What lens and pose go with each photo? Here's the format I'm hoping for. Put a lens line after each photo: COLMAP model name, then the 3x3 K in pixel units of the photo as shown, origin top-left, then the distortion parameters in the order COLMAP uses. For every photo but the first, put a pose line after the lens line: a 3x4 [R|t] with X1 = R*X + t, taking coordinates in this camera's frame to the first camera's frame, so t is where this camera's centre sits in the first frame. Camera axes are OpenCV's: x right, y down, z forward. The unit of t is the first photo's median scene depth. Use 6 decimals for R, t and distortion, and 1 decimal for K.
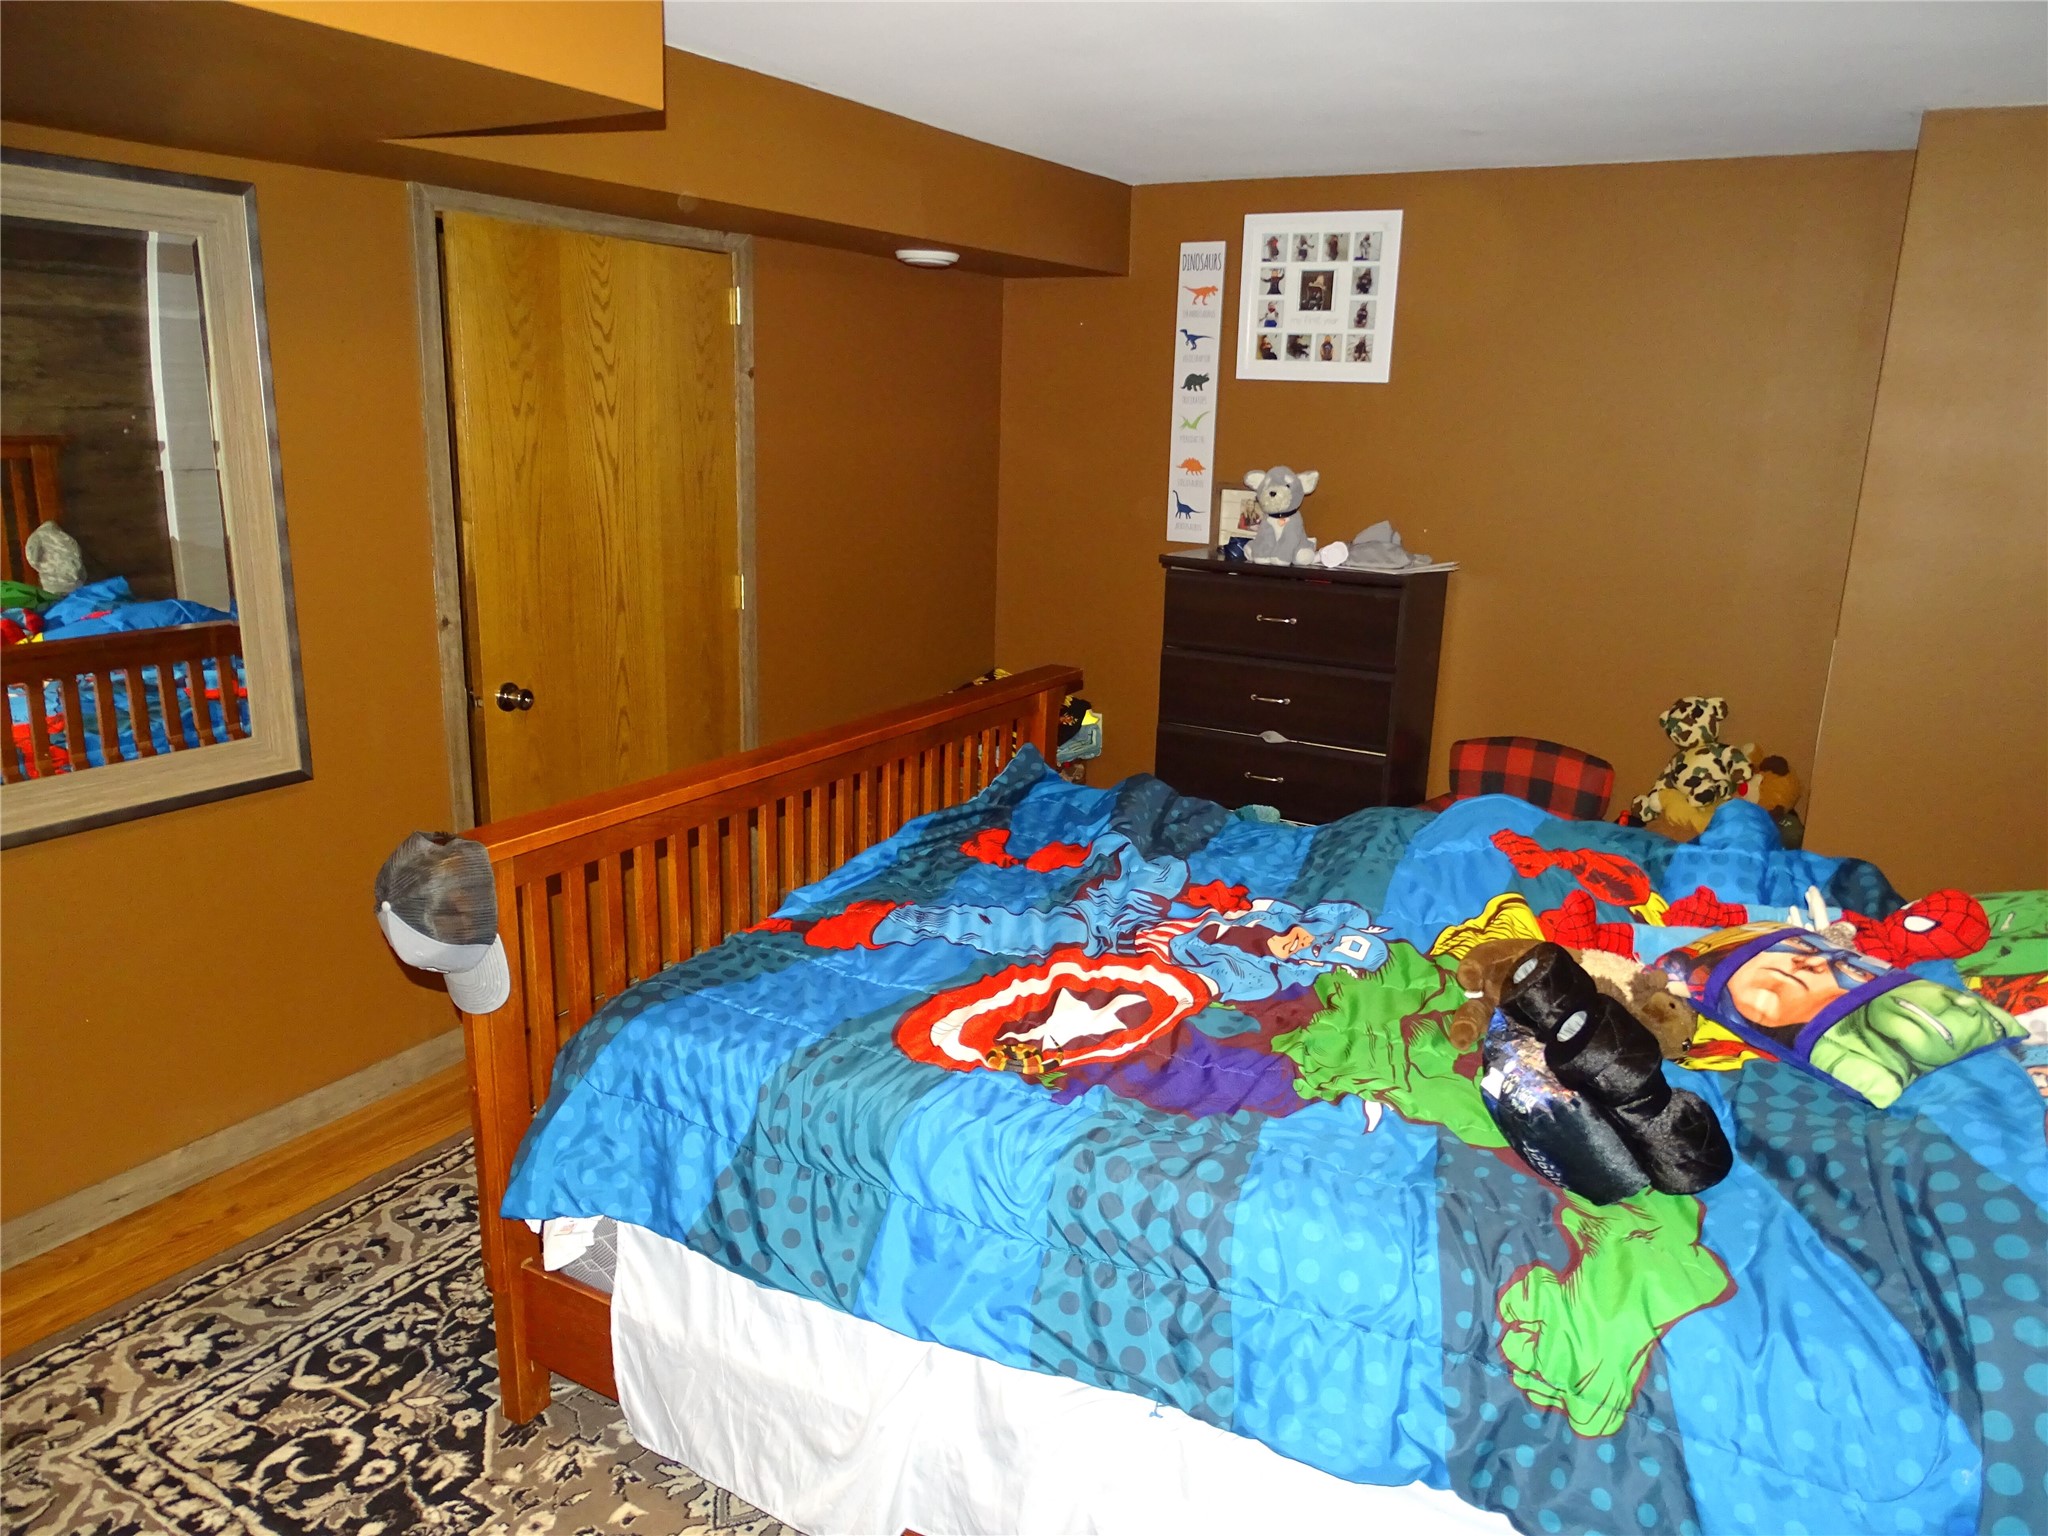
lens RADIAL K [[1459.7, 0, 1030.7], [0, 1459.7, 762.0], [0, 0, 1]] dist [-0.001900, 0.006848]
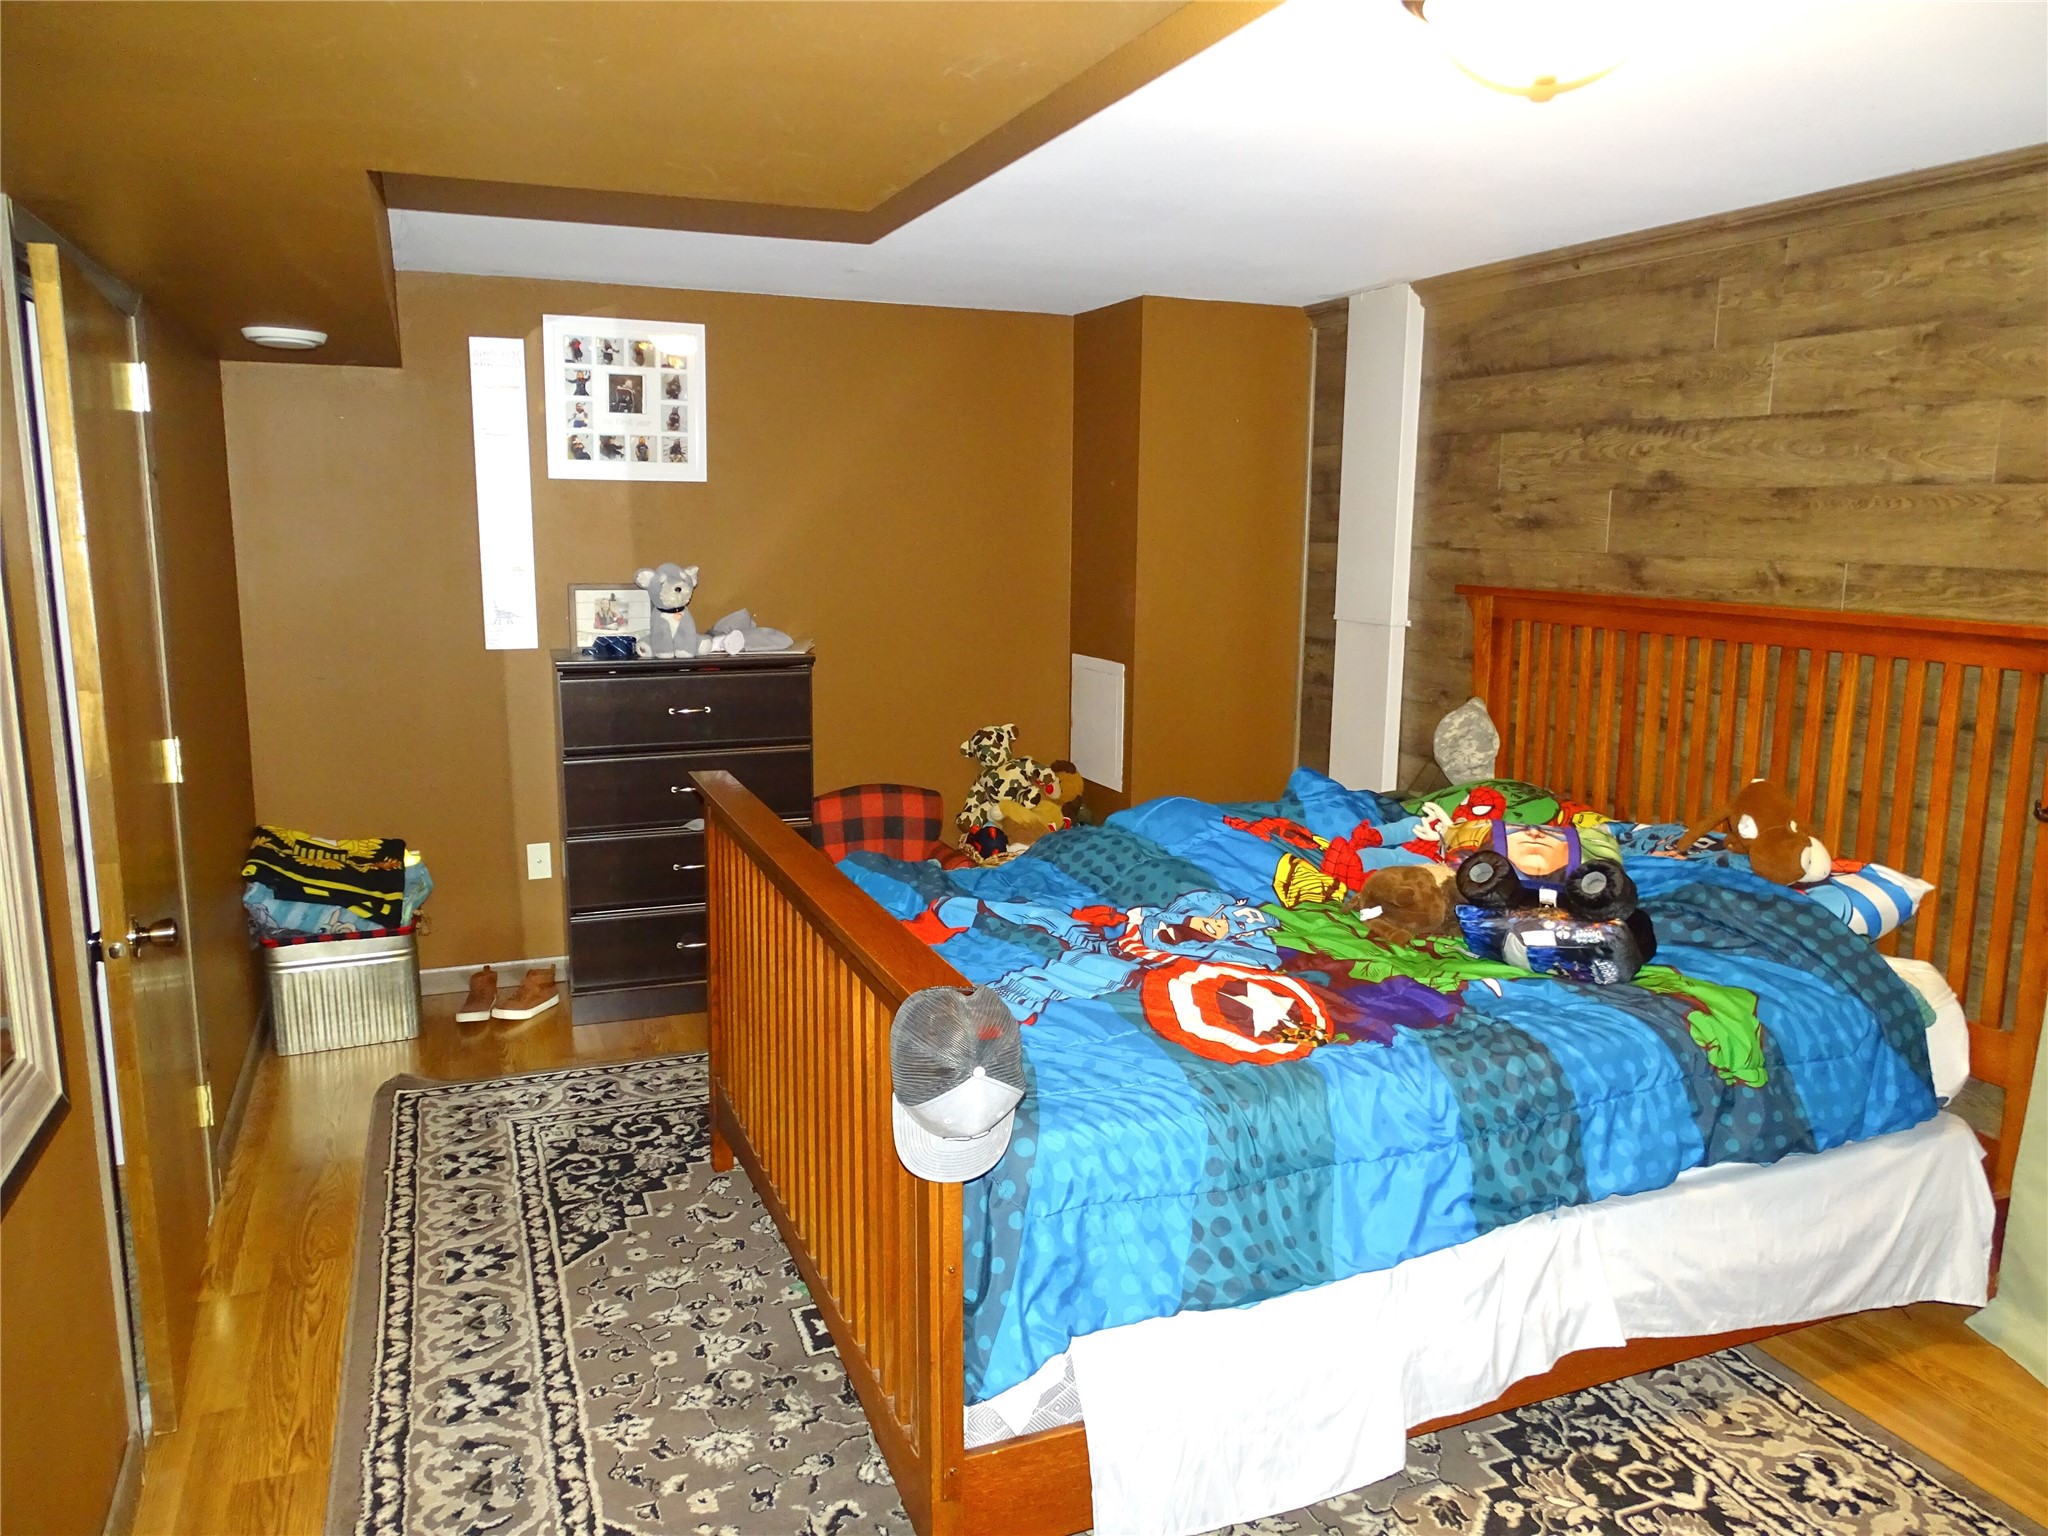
lens RADIAL K [[1459.7, 0, 1030.7], [0, 1459.7, 762.0], [0, 0, 1]] dist [-0.001900, 0.006848]
pose [[0.611700, -0.154160, 0.775924, -0.471181], [0.202924, 0.978588, 0.034450, -0.047697], [-0.764621, 0.136381, 0.629885, 0.173095]]
